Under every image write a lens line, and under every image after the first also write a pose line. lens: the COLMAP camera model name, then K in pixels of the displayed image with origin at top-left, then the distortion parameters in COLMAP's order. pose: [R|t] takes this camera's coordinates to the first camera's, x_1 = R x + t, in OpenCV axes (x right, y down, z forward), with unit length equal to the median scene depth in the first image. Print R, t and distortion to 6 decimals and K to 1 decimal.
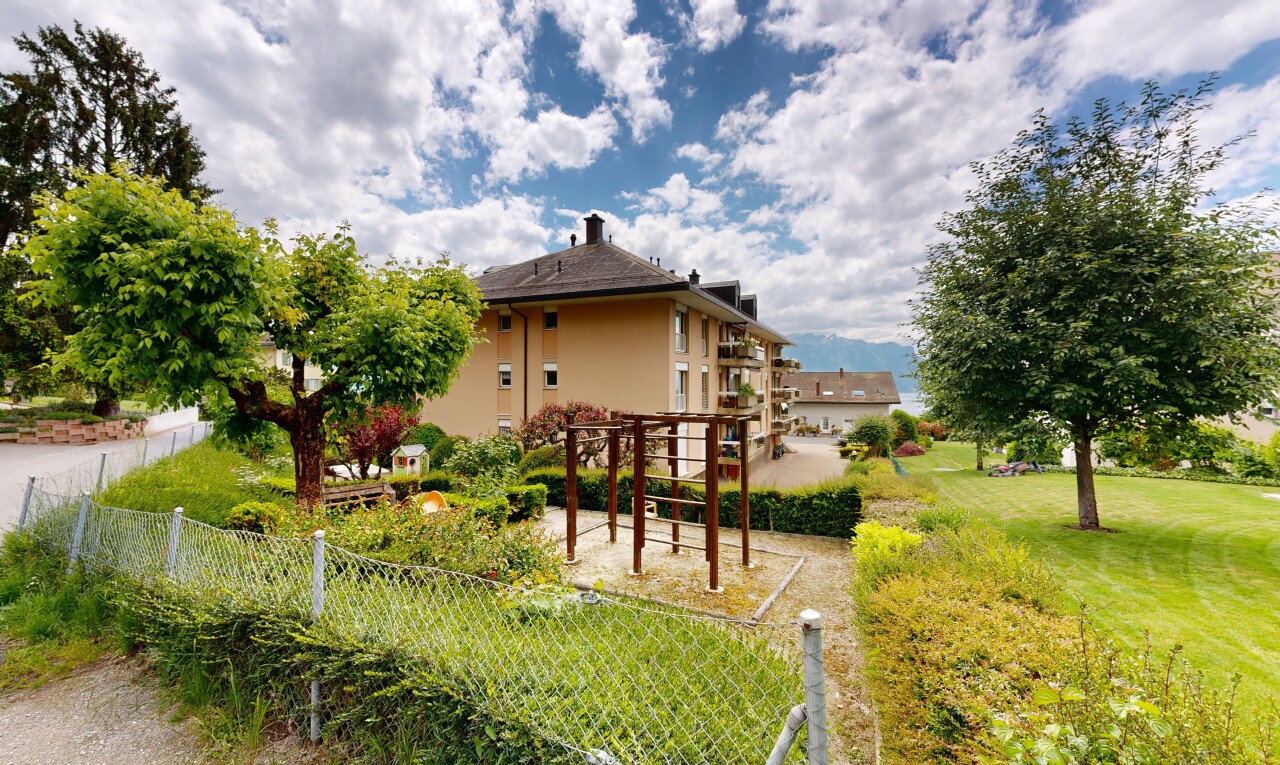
lens RADIAL K [[496.1, 0, 640.0], [0, 496.1, 382.5], [0, 0, 1]] dist [-0.001629, -0.000038]
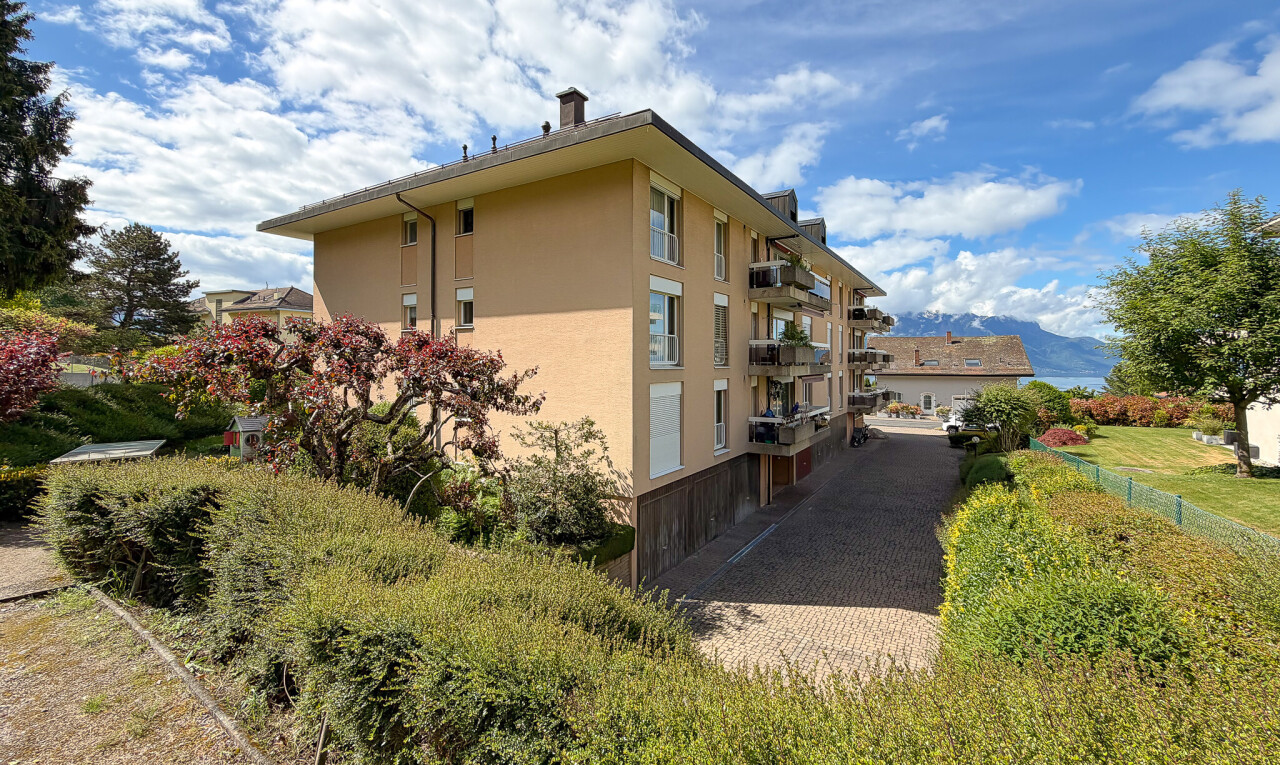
lens RADIAL K [[529.3, 0, 640.9], [0, 529.3, 362.2], [0, 0, 1]] dist [0.000158, 0.000021]
pose [[0.990397, -0.001147, -0.138249, 0.110832], [0.001478, 0.999996, 0.002289, 0.044586], [0.138246, -0.002471, 0.990395, 0.297894]]
